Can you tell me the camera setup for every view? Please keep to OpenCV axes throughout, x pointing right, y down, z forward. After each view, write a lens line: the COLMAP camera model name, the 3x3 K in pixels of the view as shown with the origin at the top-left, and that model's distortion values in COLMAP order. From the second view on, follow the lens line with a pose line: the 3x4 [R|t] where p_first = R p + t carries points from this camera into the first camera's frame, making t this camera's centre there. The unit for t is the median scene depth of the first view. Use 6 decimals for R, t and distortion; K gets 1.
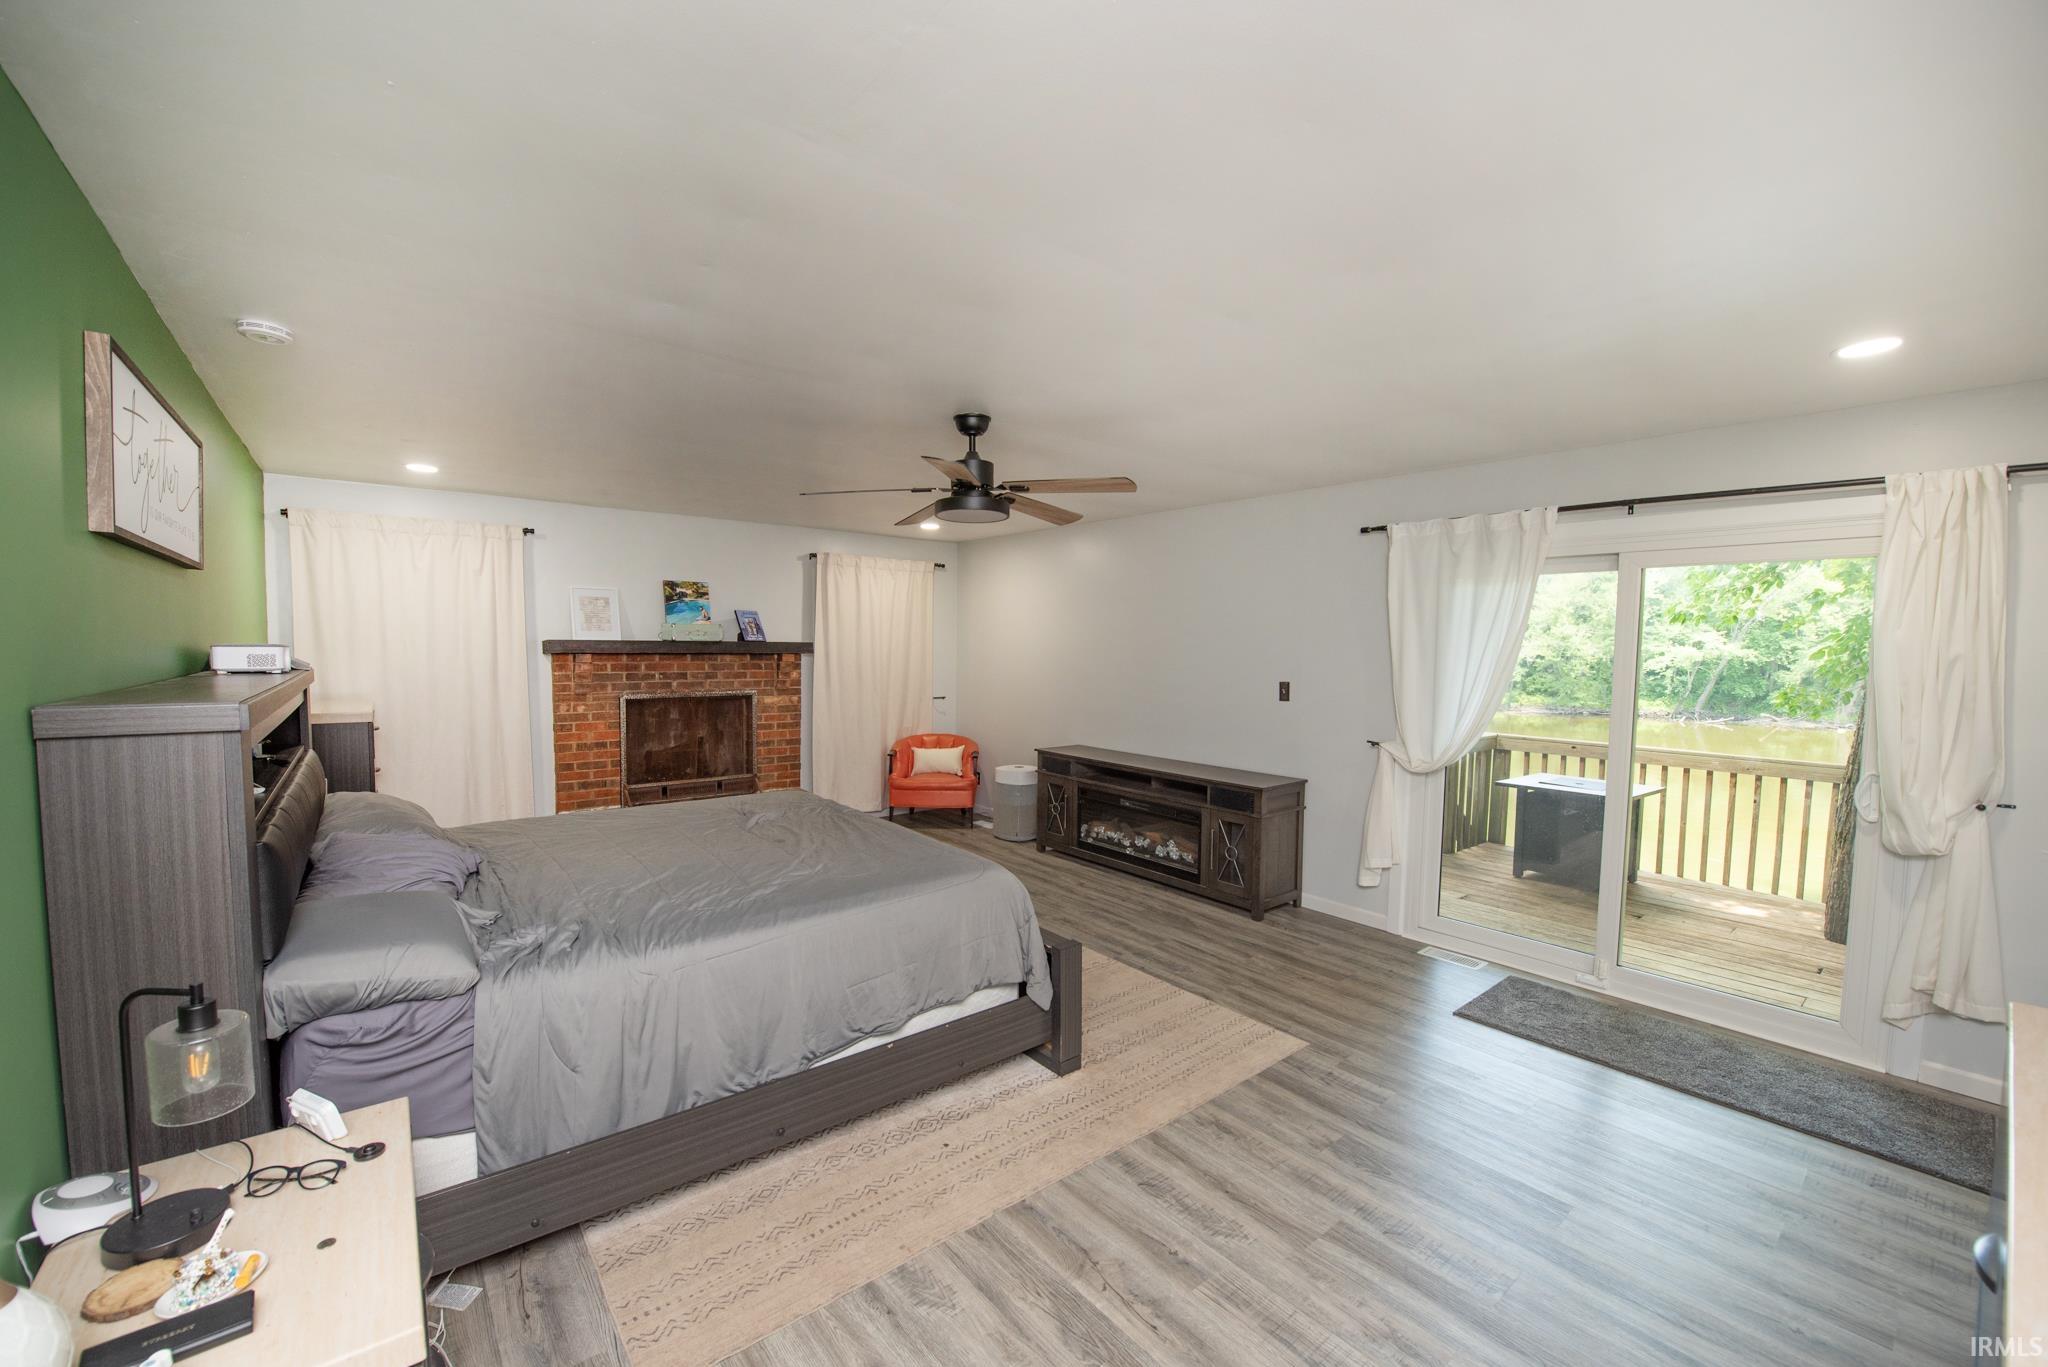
lens RADIAL K [[823.0, 0, 1009.3], [0, 823.0, 694.8], [0, 0, 1]] dist [-0.019418, -0.000004]
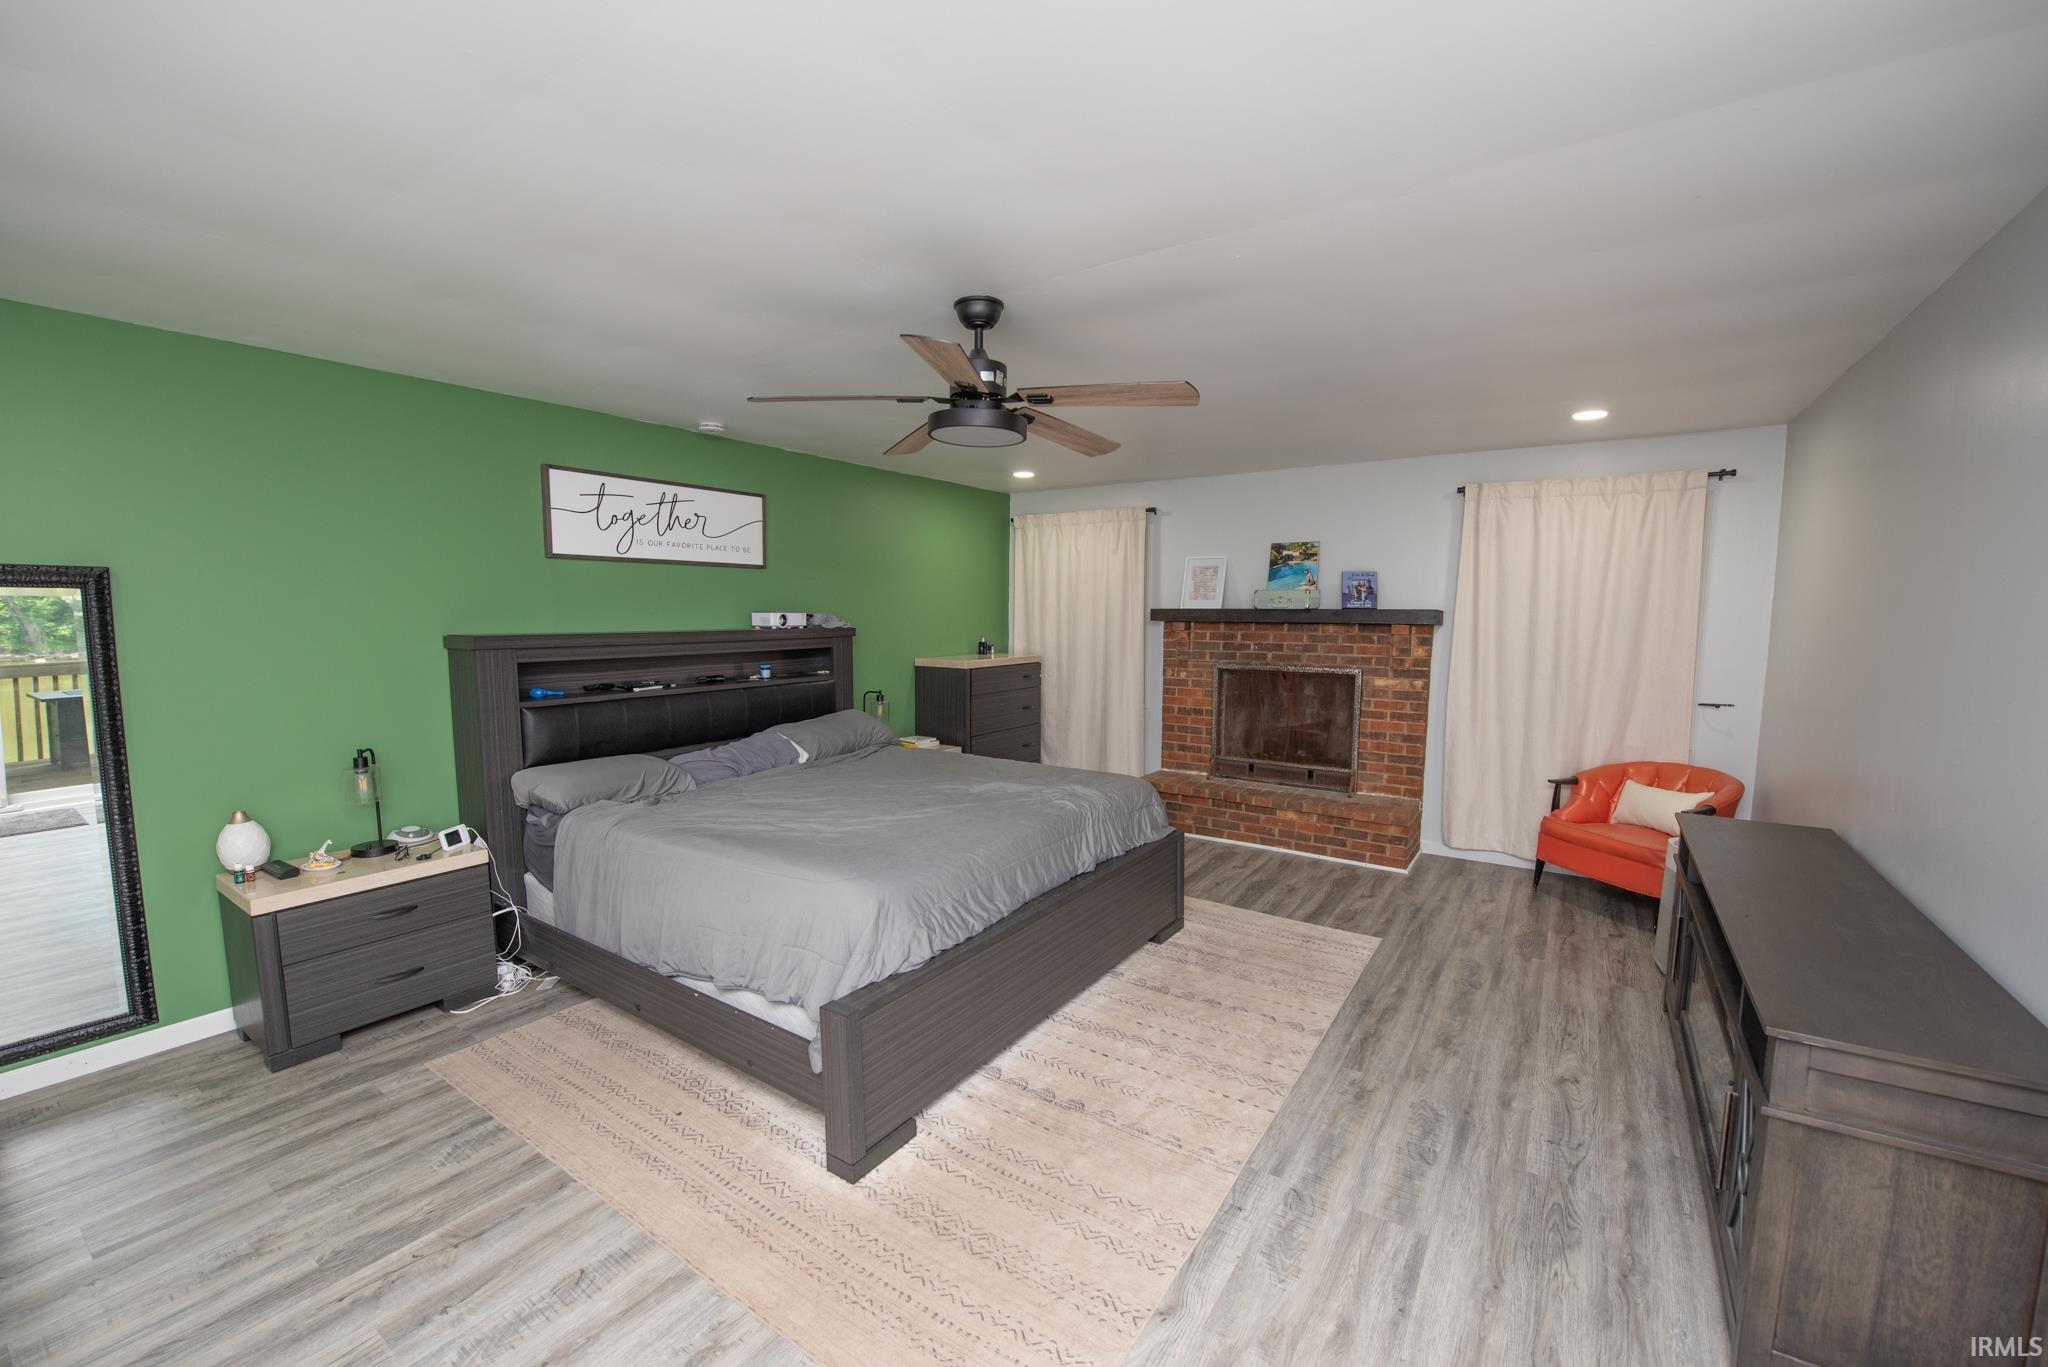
lens RADIAL K [[823.0, 0, 1009.3], [0, 823.0, 694.8], [0, 0, 1]] dist [-0.019418, -0.000004]
pose [[0.287224, 0.089559, -0.953667, 0.397110], [-0.058240, 0.995410, 0.075939, -0.022913], [0.956091, 0.033730, 0.291121, 0.457027]]
